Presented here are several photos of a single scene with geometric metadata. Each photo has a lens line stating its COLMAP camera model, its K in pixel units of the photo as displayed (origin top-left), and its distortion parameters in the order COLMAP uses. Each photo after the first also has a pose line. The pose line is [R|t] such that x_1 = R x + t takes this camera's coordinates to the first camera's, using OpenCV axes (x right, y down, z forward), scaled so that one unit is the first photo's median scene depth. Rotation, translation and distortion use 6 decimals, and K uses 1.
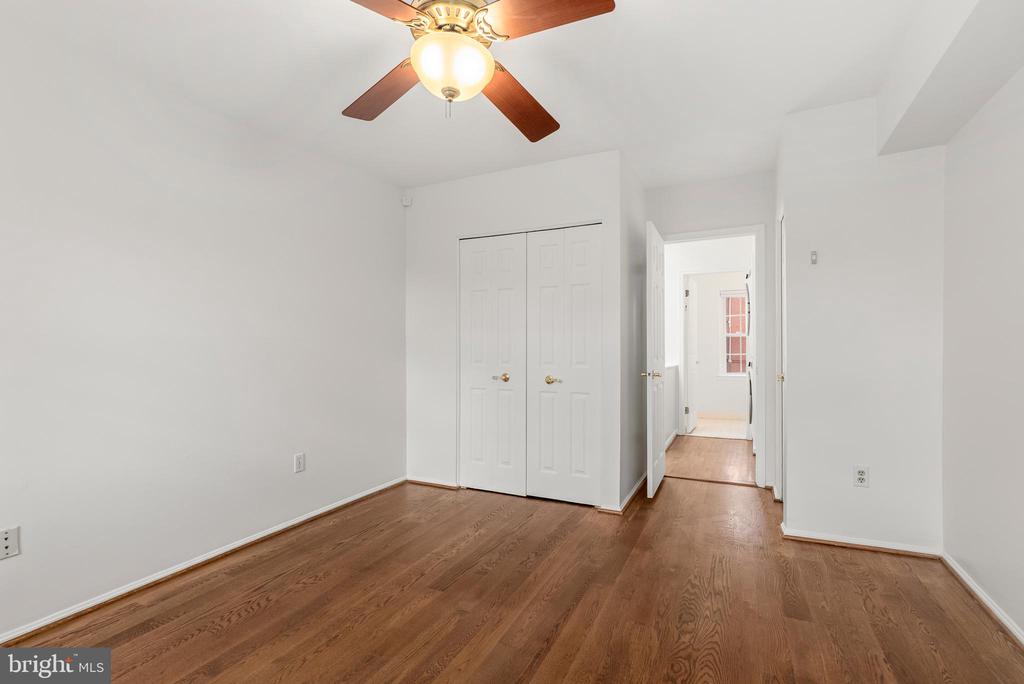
lens RADIAL K [[466.6, 0, 515.2], [0, 466.6, 342.9], [0, 0, 1]] dist [-0.001095, 0.001098]
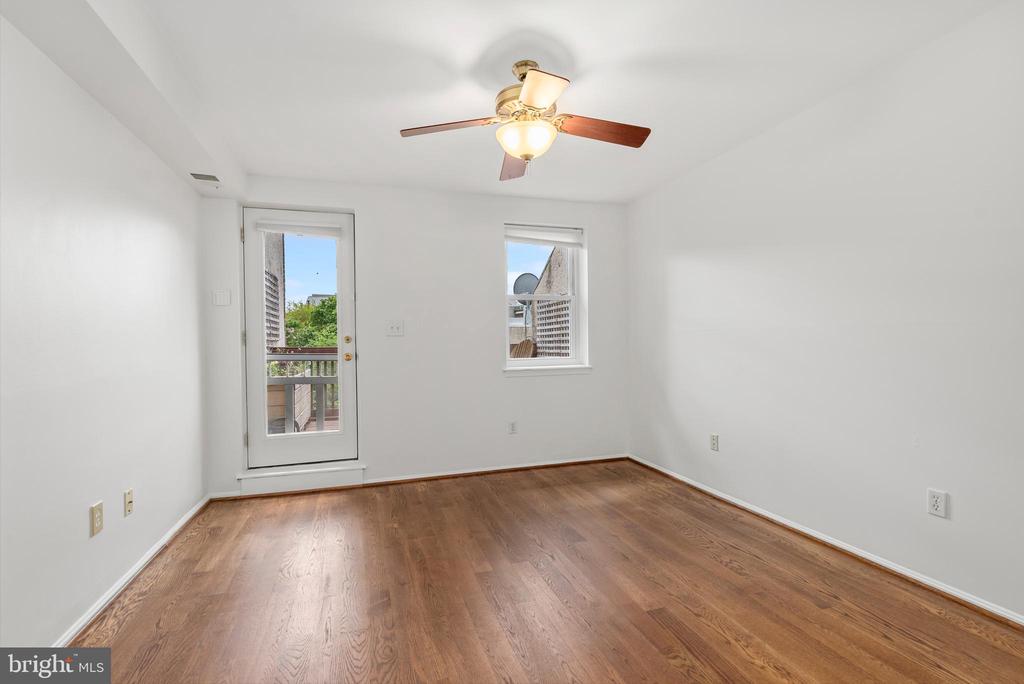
lens RADIAL K [[466.6, 0, 507.3], [0, 466.6, 340.9], [0, 0, 1]] dist [-0.001095, 0.001098]
pose [[-0.722853, 0.012351, -0.690892, 0.592589], [0.018851, 0.999821, -0.001850, 0.008078], [0.690745, -0.014362, -0.722956, 1.336962]]
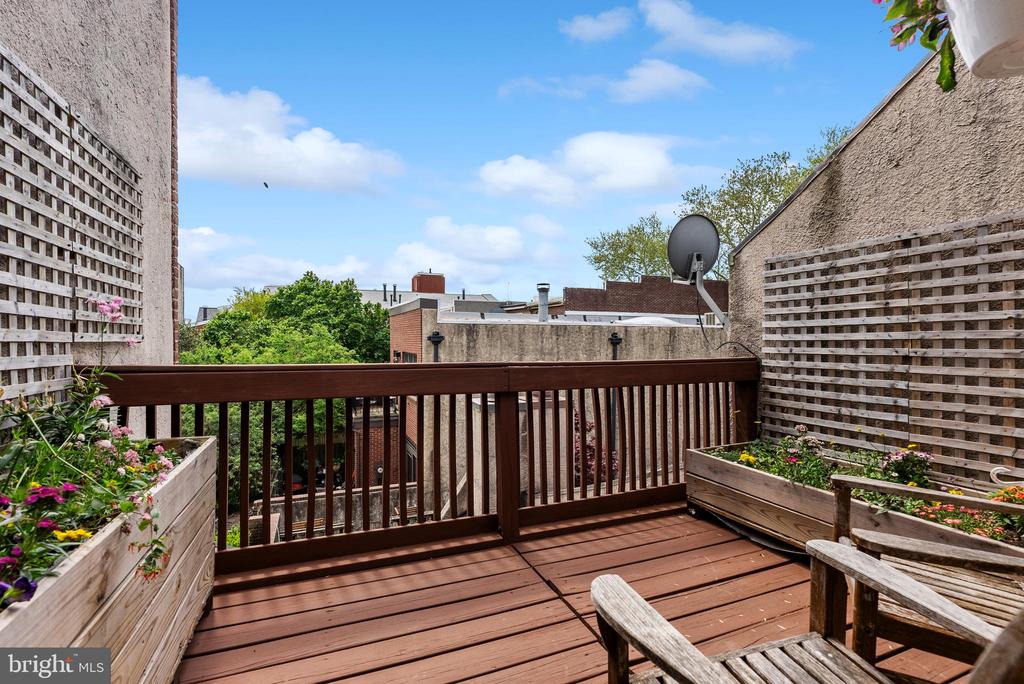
lens RADIAL K [[466.6, 0, 512.6], [0, 466.6, 341.9], [0, 0, 1]] dist [-0.001095, 0.001098]
pose [[-0.662053, 0.002403, -0.749453, 0.375669], [-0.000240, 0.999994, 0.003418, -0.003697], [0.749457, 0.002443, -0.662049, 0.826227]]
